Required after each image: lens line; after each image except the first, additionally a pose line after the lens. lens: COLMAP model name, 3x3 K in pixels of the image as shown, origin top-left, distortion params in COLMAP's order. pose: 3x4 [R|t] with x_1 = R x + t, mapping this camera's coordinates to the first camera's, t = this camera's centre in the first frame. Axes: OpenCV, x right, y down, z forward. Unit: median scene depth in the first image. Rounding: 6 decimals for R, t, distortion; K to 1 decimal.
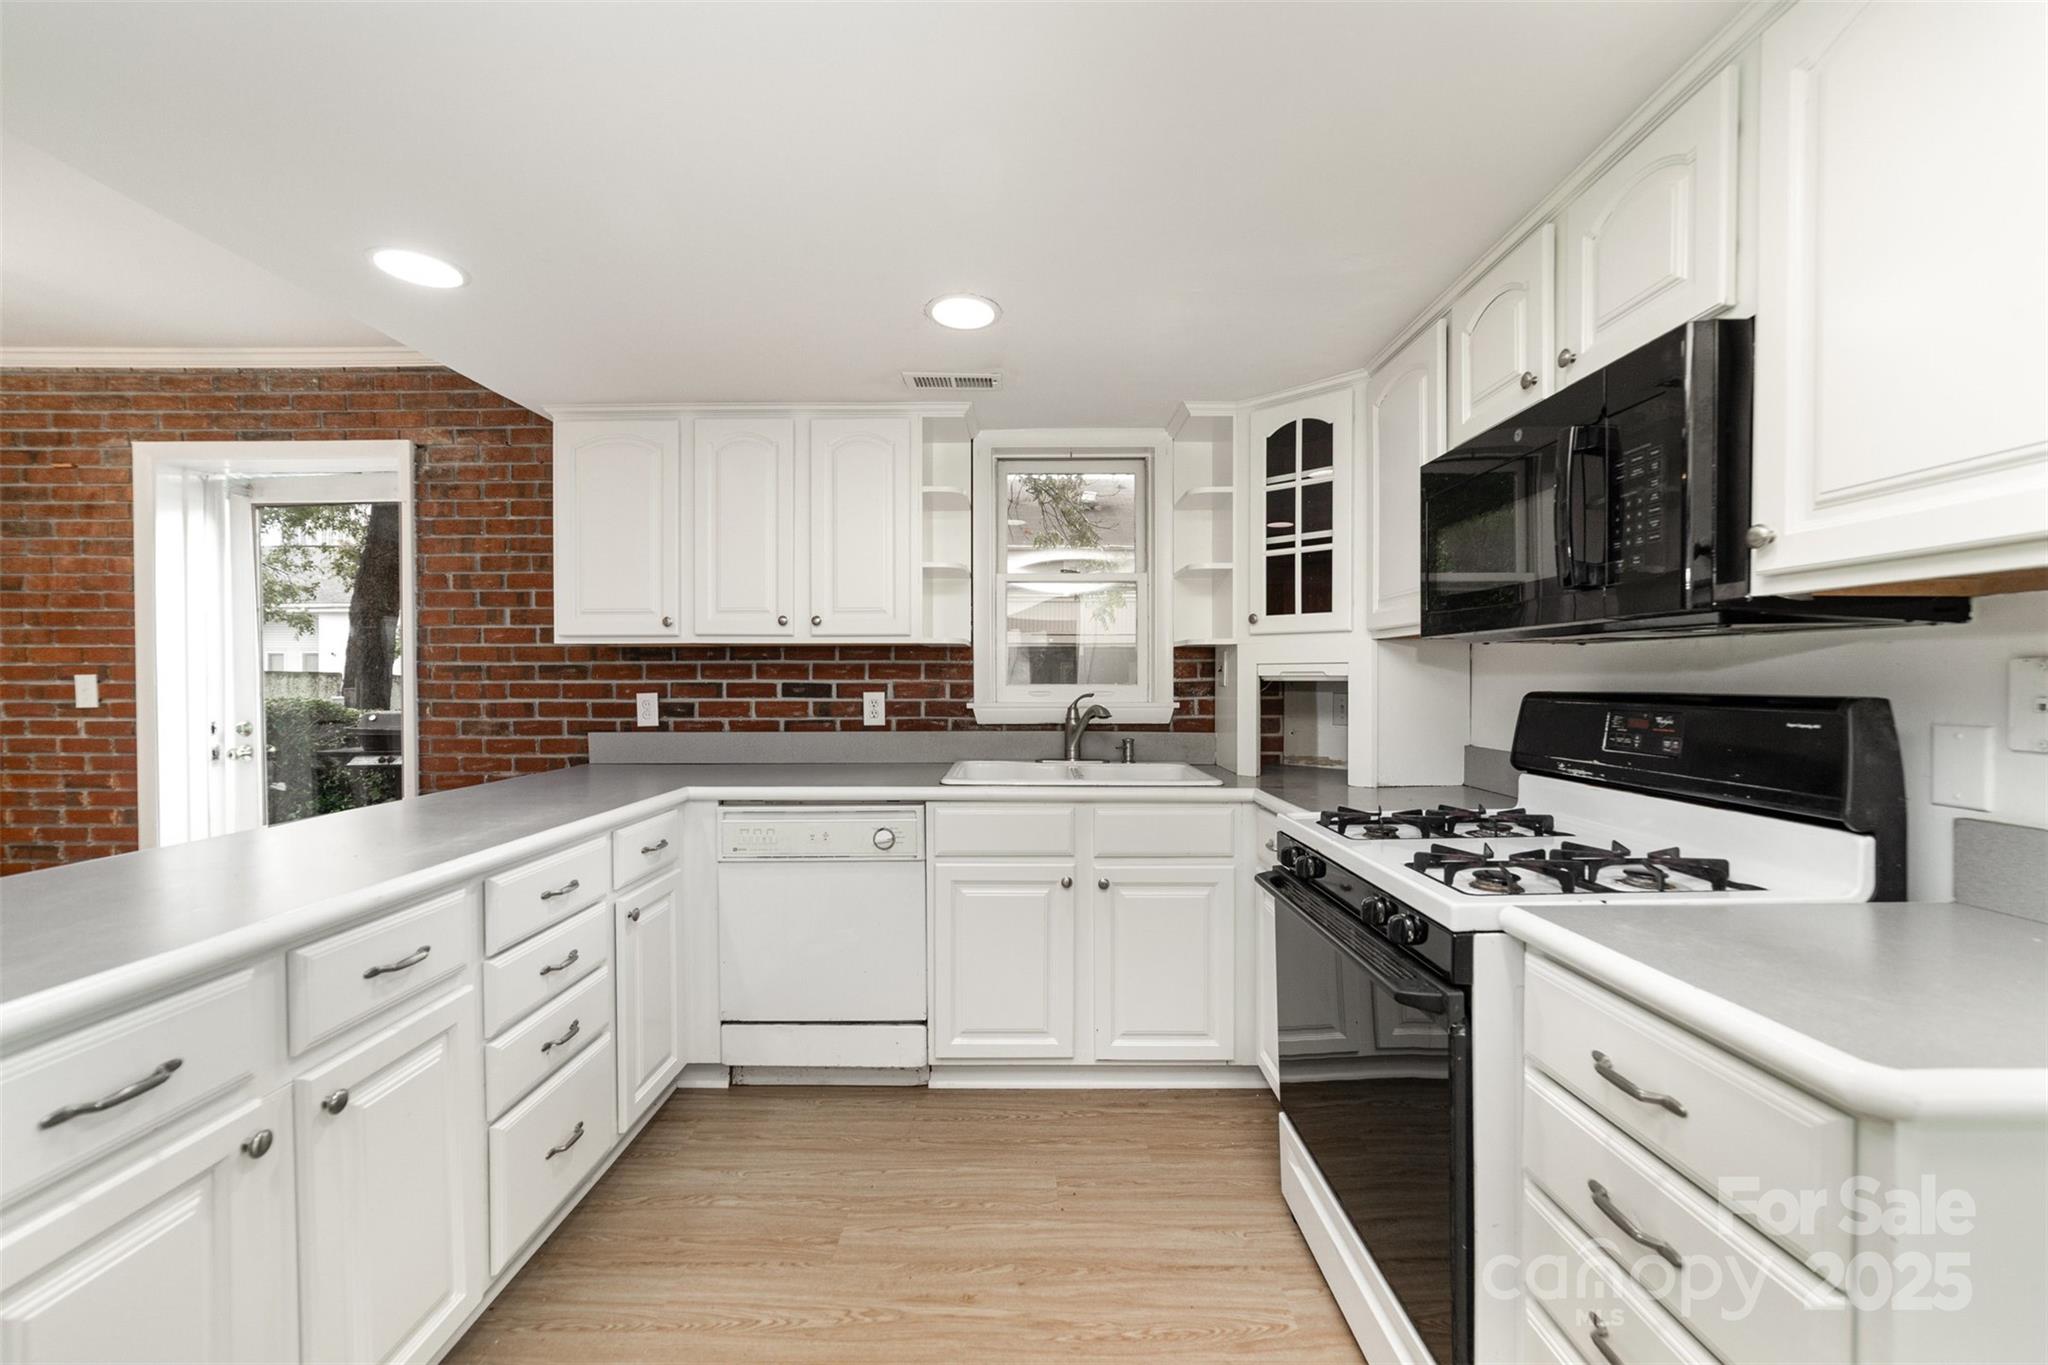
lens RADIAL K [[792.6, 0, 1027.1], [0, 792.6, 687.3], [0, 0, 1]] dist [-0.021583, 0.009465]
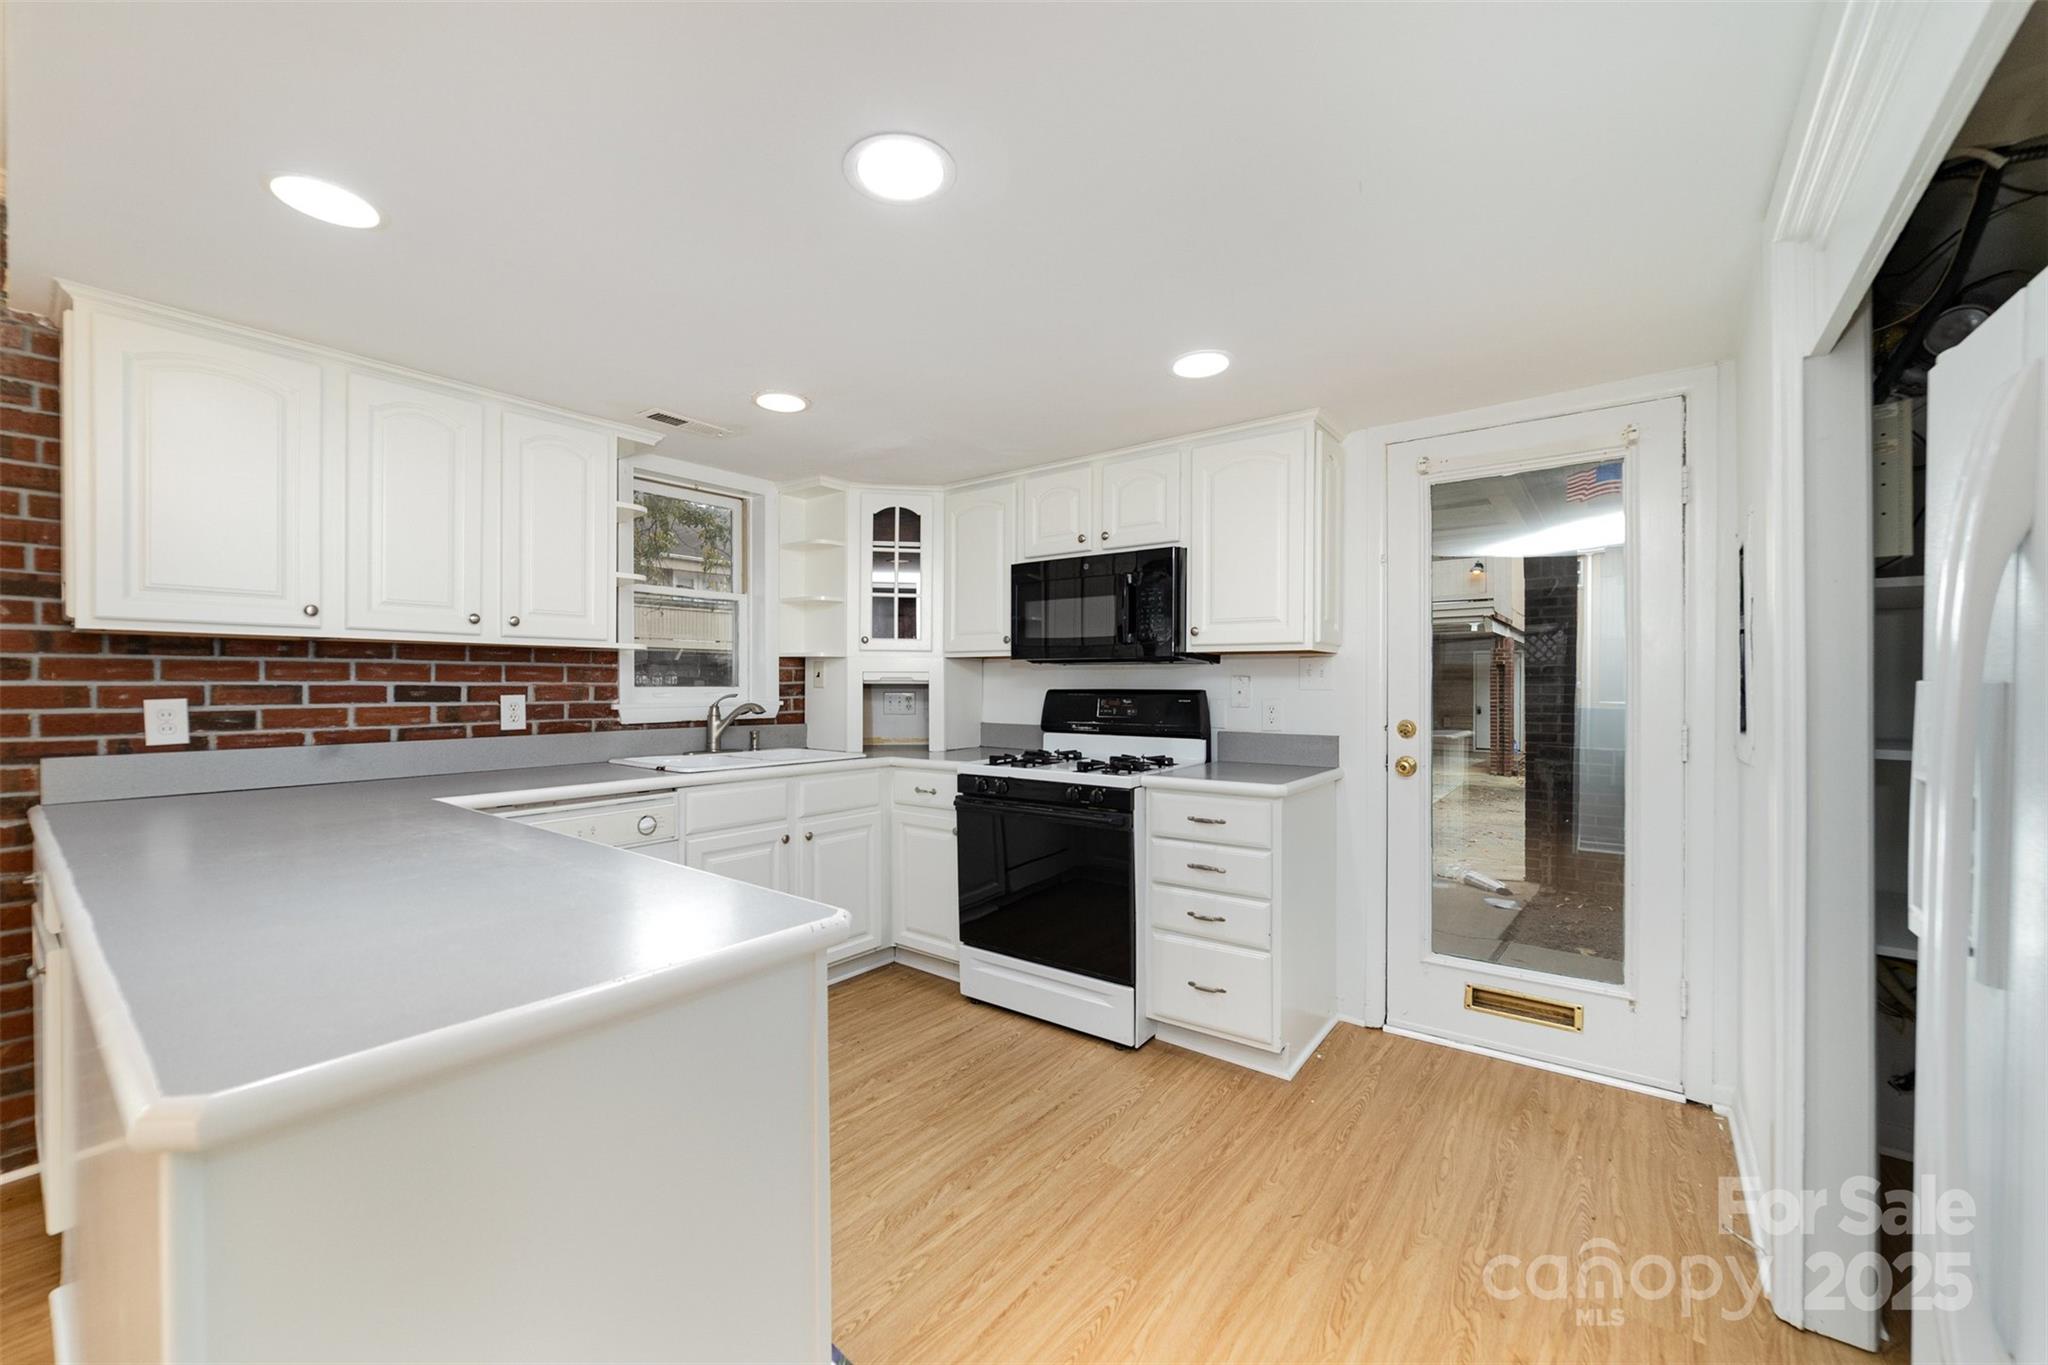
lens RADIAL K [[792.6, 0, 1027.1], [0, 792.6, 687.3], [0, 0, 1]] dist [-0.021583, 0.009465]
pose [[0.605077, -0.001456, 0.796166, -0.579389], [0.006474, 0.999974, -0.003092, 0.003783], [-0.796141, 0.007025, 0.605071, -0.074813]]
